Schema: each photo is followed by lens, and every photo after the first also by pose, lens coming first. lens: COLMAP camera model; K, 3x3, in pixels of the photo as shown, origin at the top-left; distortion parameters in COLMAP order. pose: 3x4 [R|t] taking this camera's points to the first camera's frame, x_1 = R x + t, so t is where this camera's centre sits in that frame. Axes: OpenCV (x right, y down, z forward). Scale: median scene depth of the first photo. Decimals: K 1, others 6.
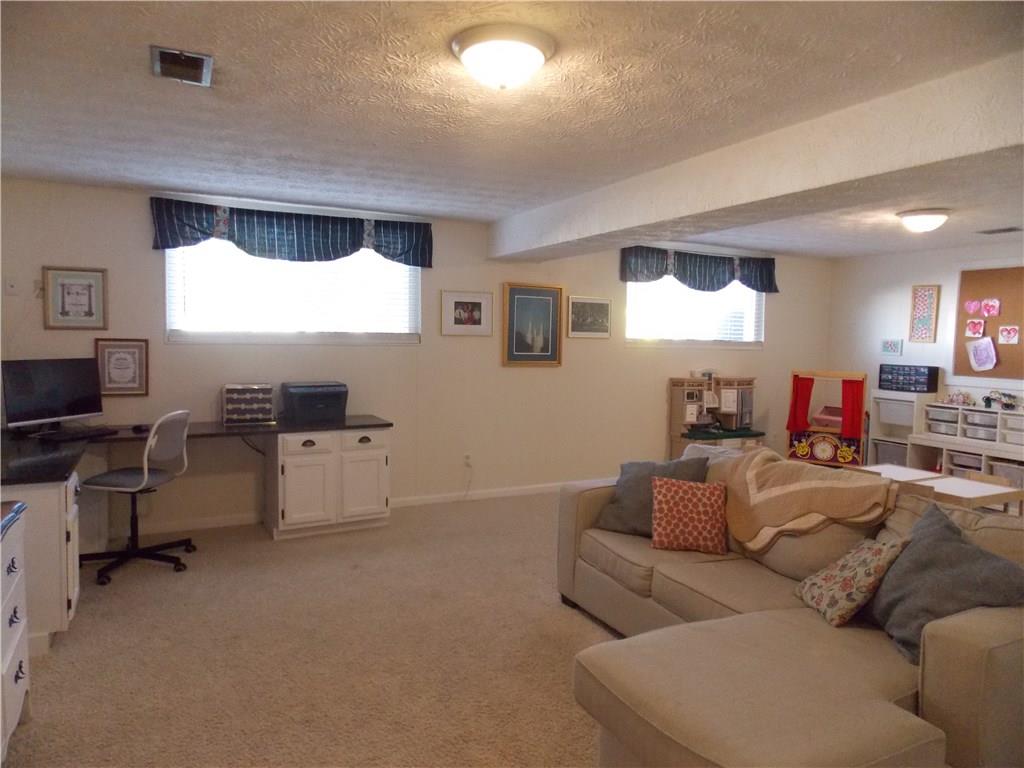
lens RADIAL K [[676.7, 0, 510.6], [0, 676.7, 376.2], [0, 0, 1]] dist [0.000891, 0.003883]
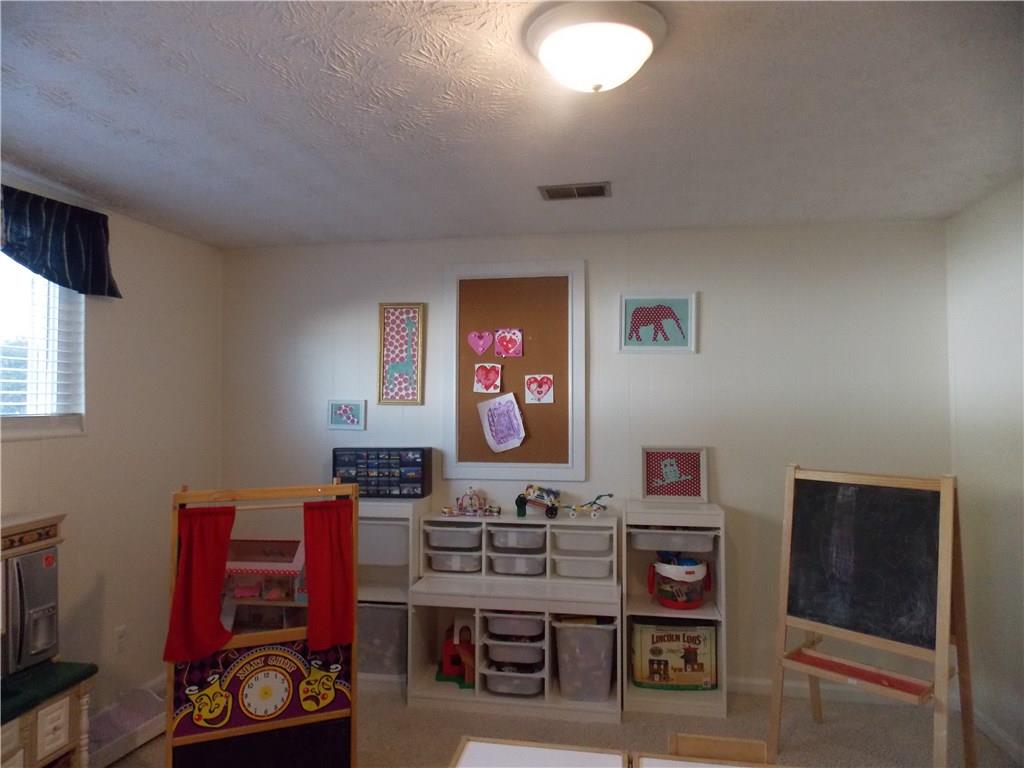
lens RADIAL K [[676.7, 0, 508.9], [0, 676.7, 377.6], [0, 0, 1]] dist [0.000891, 0.003883]
pose [[0.607613, 0.000607, 0.794233, 0.233735], [0.067066, 0.996389, -0.052069, -0.039401], [-0.791396, 0.084904, 0.605379, 0.626137]]
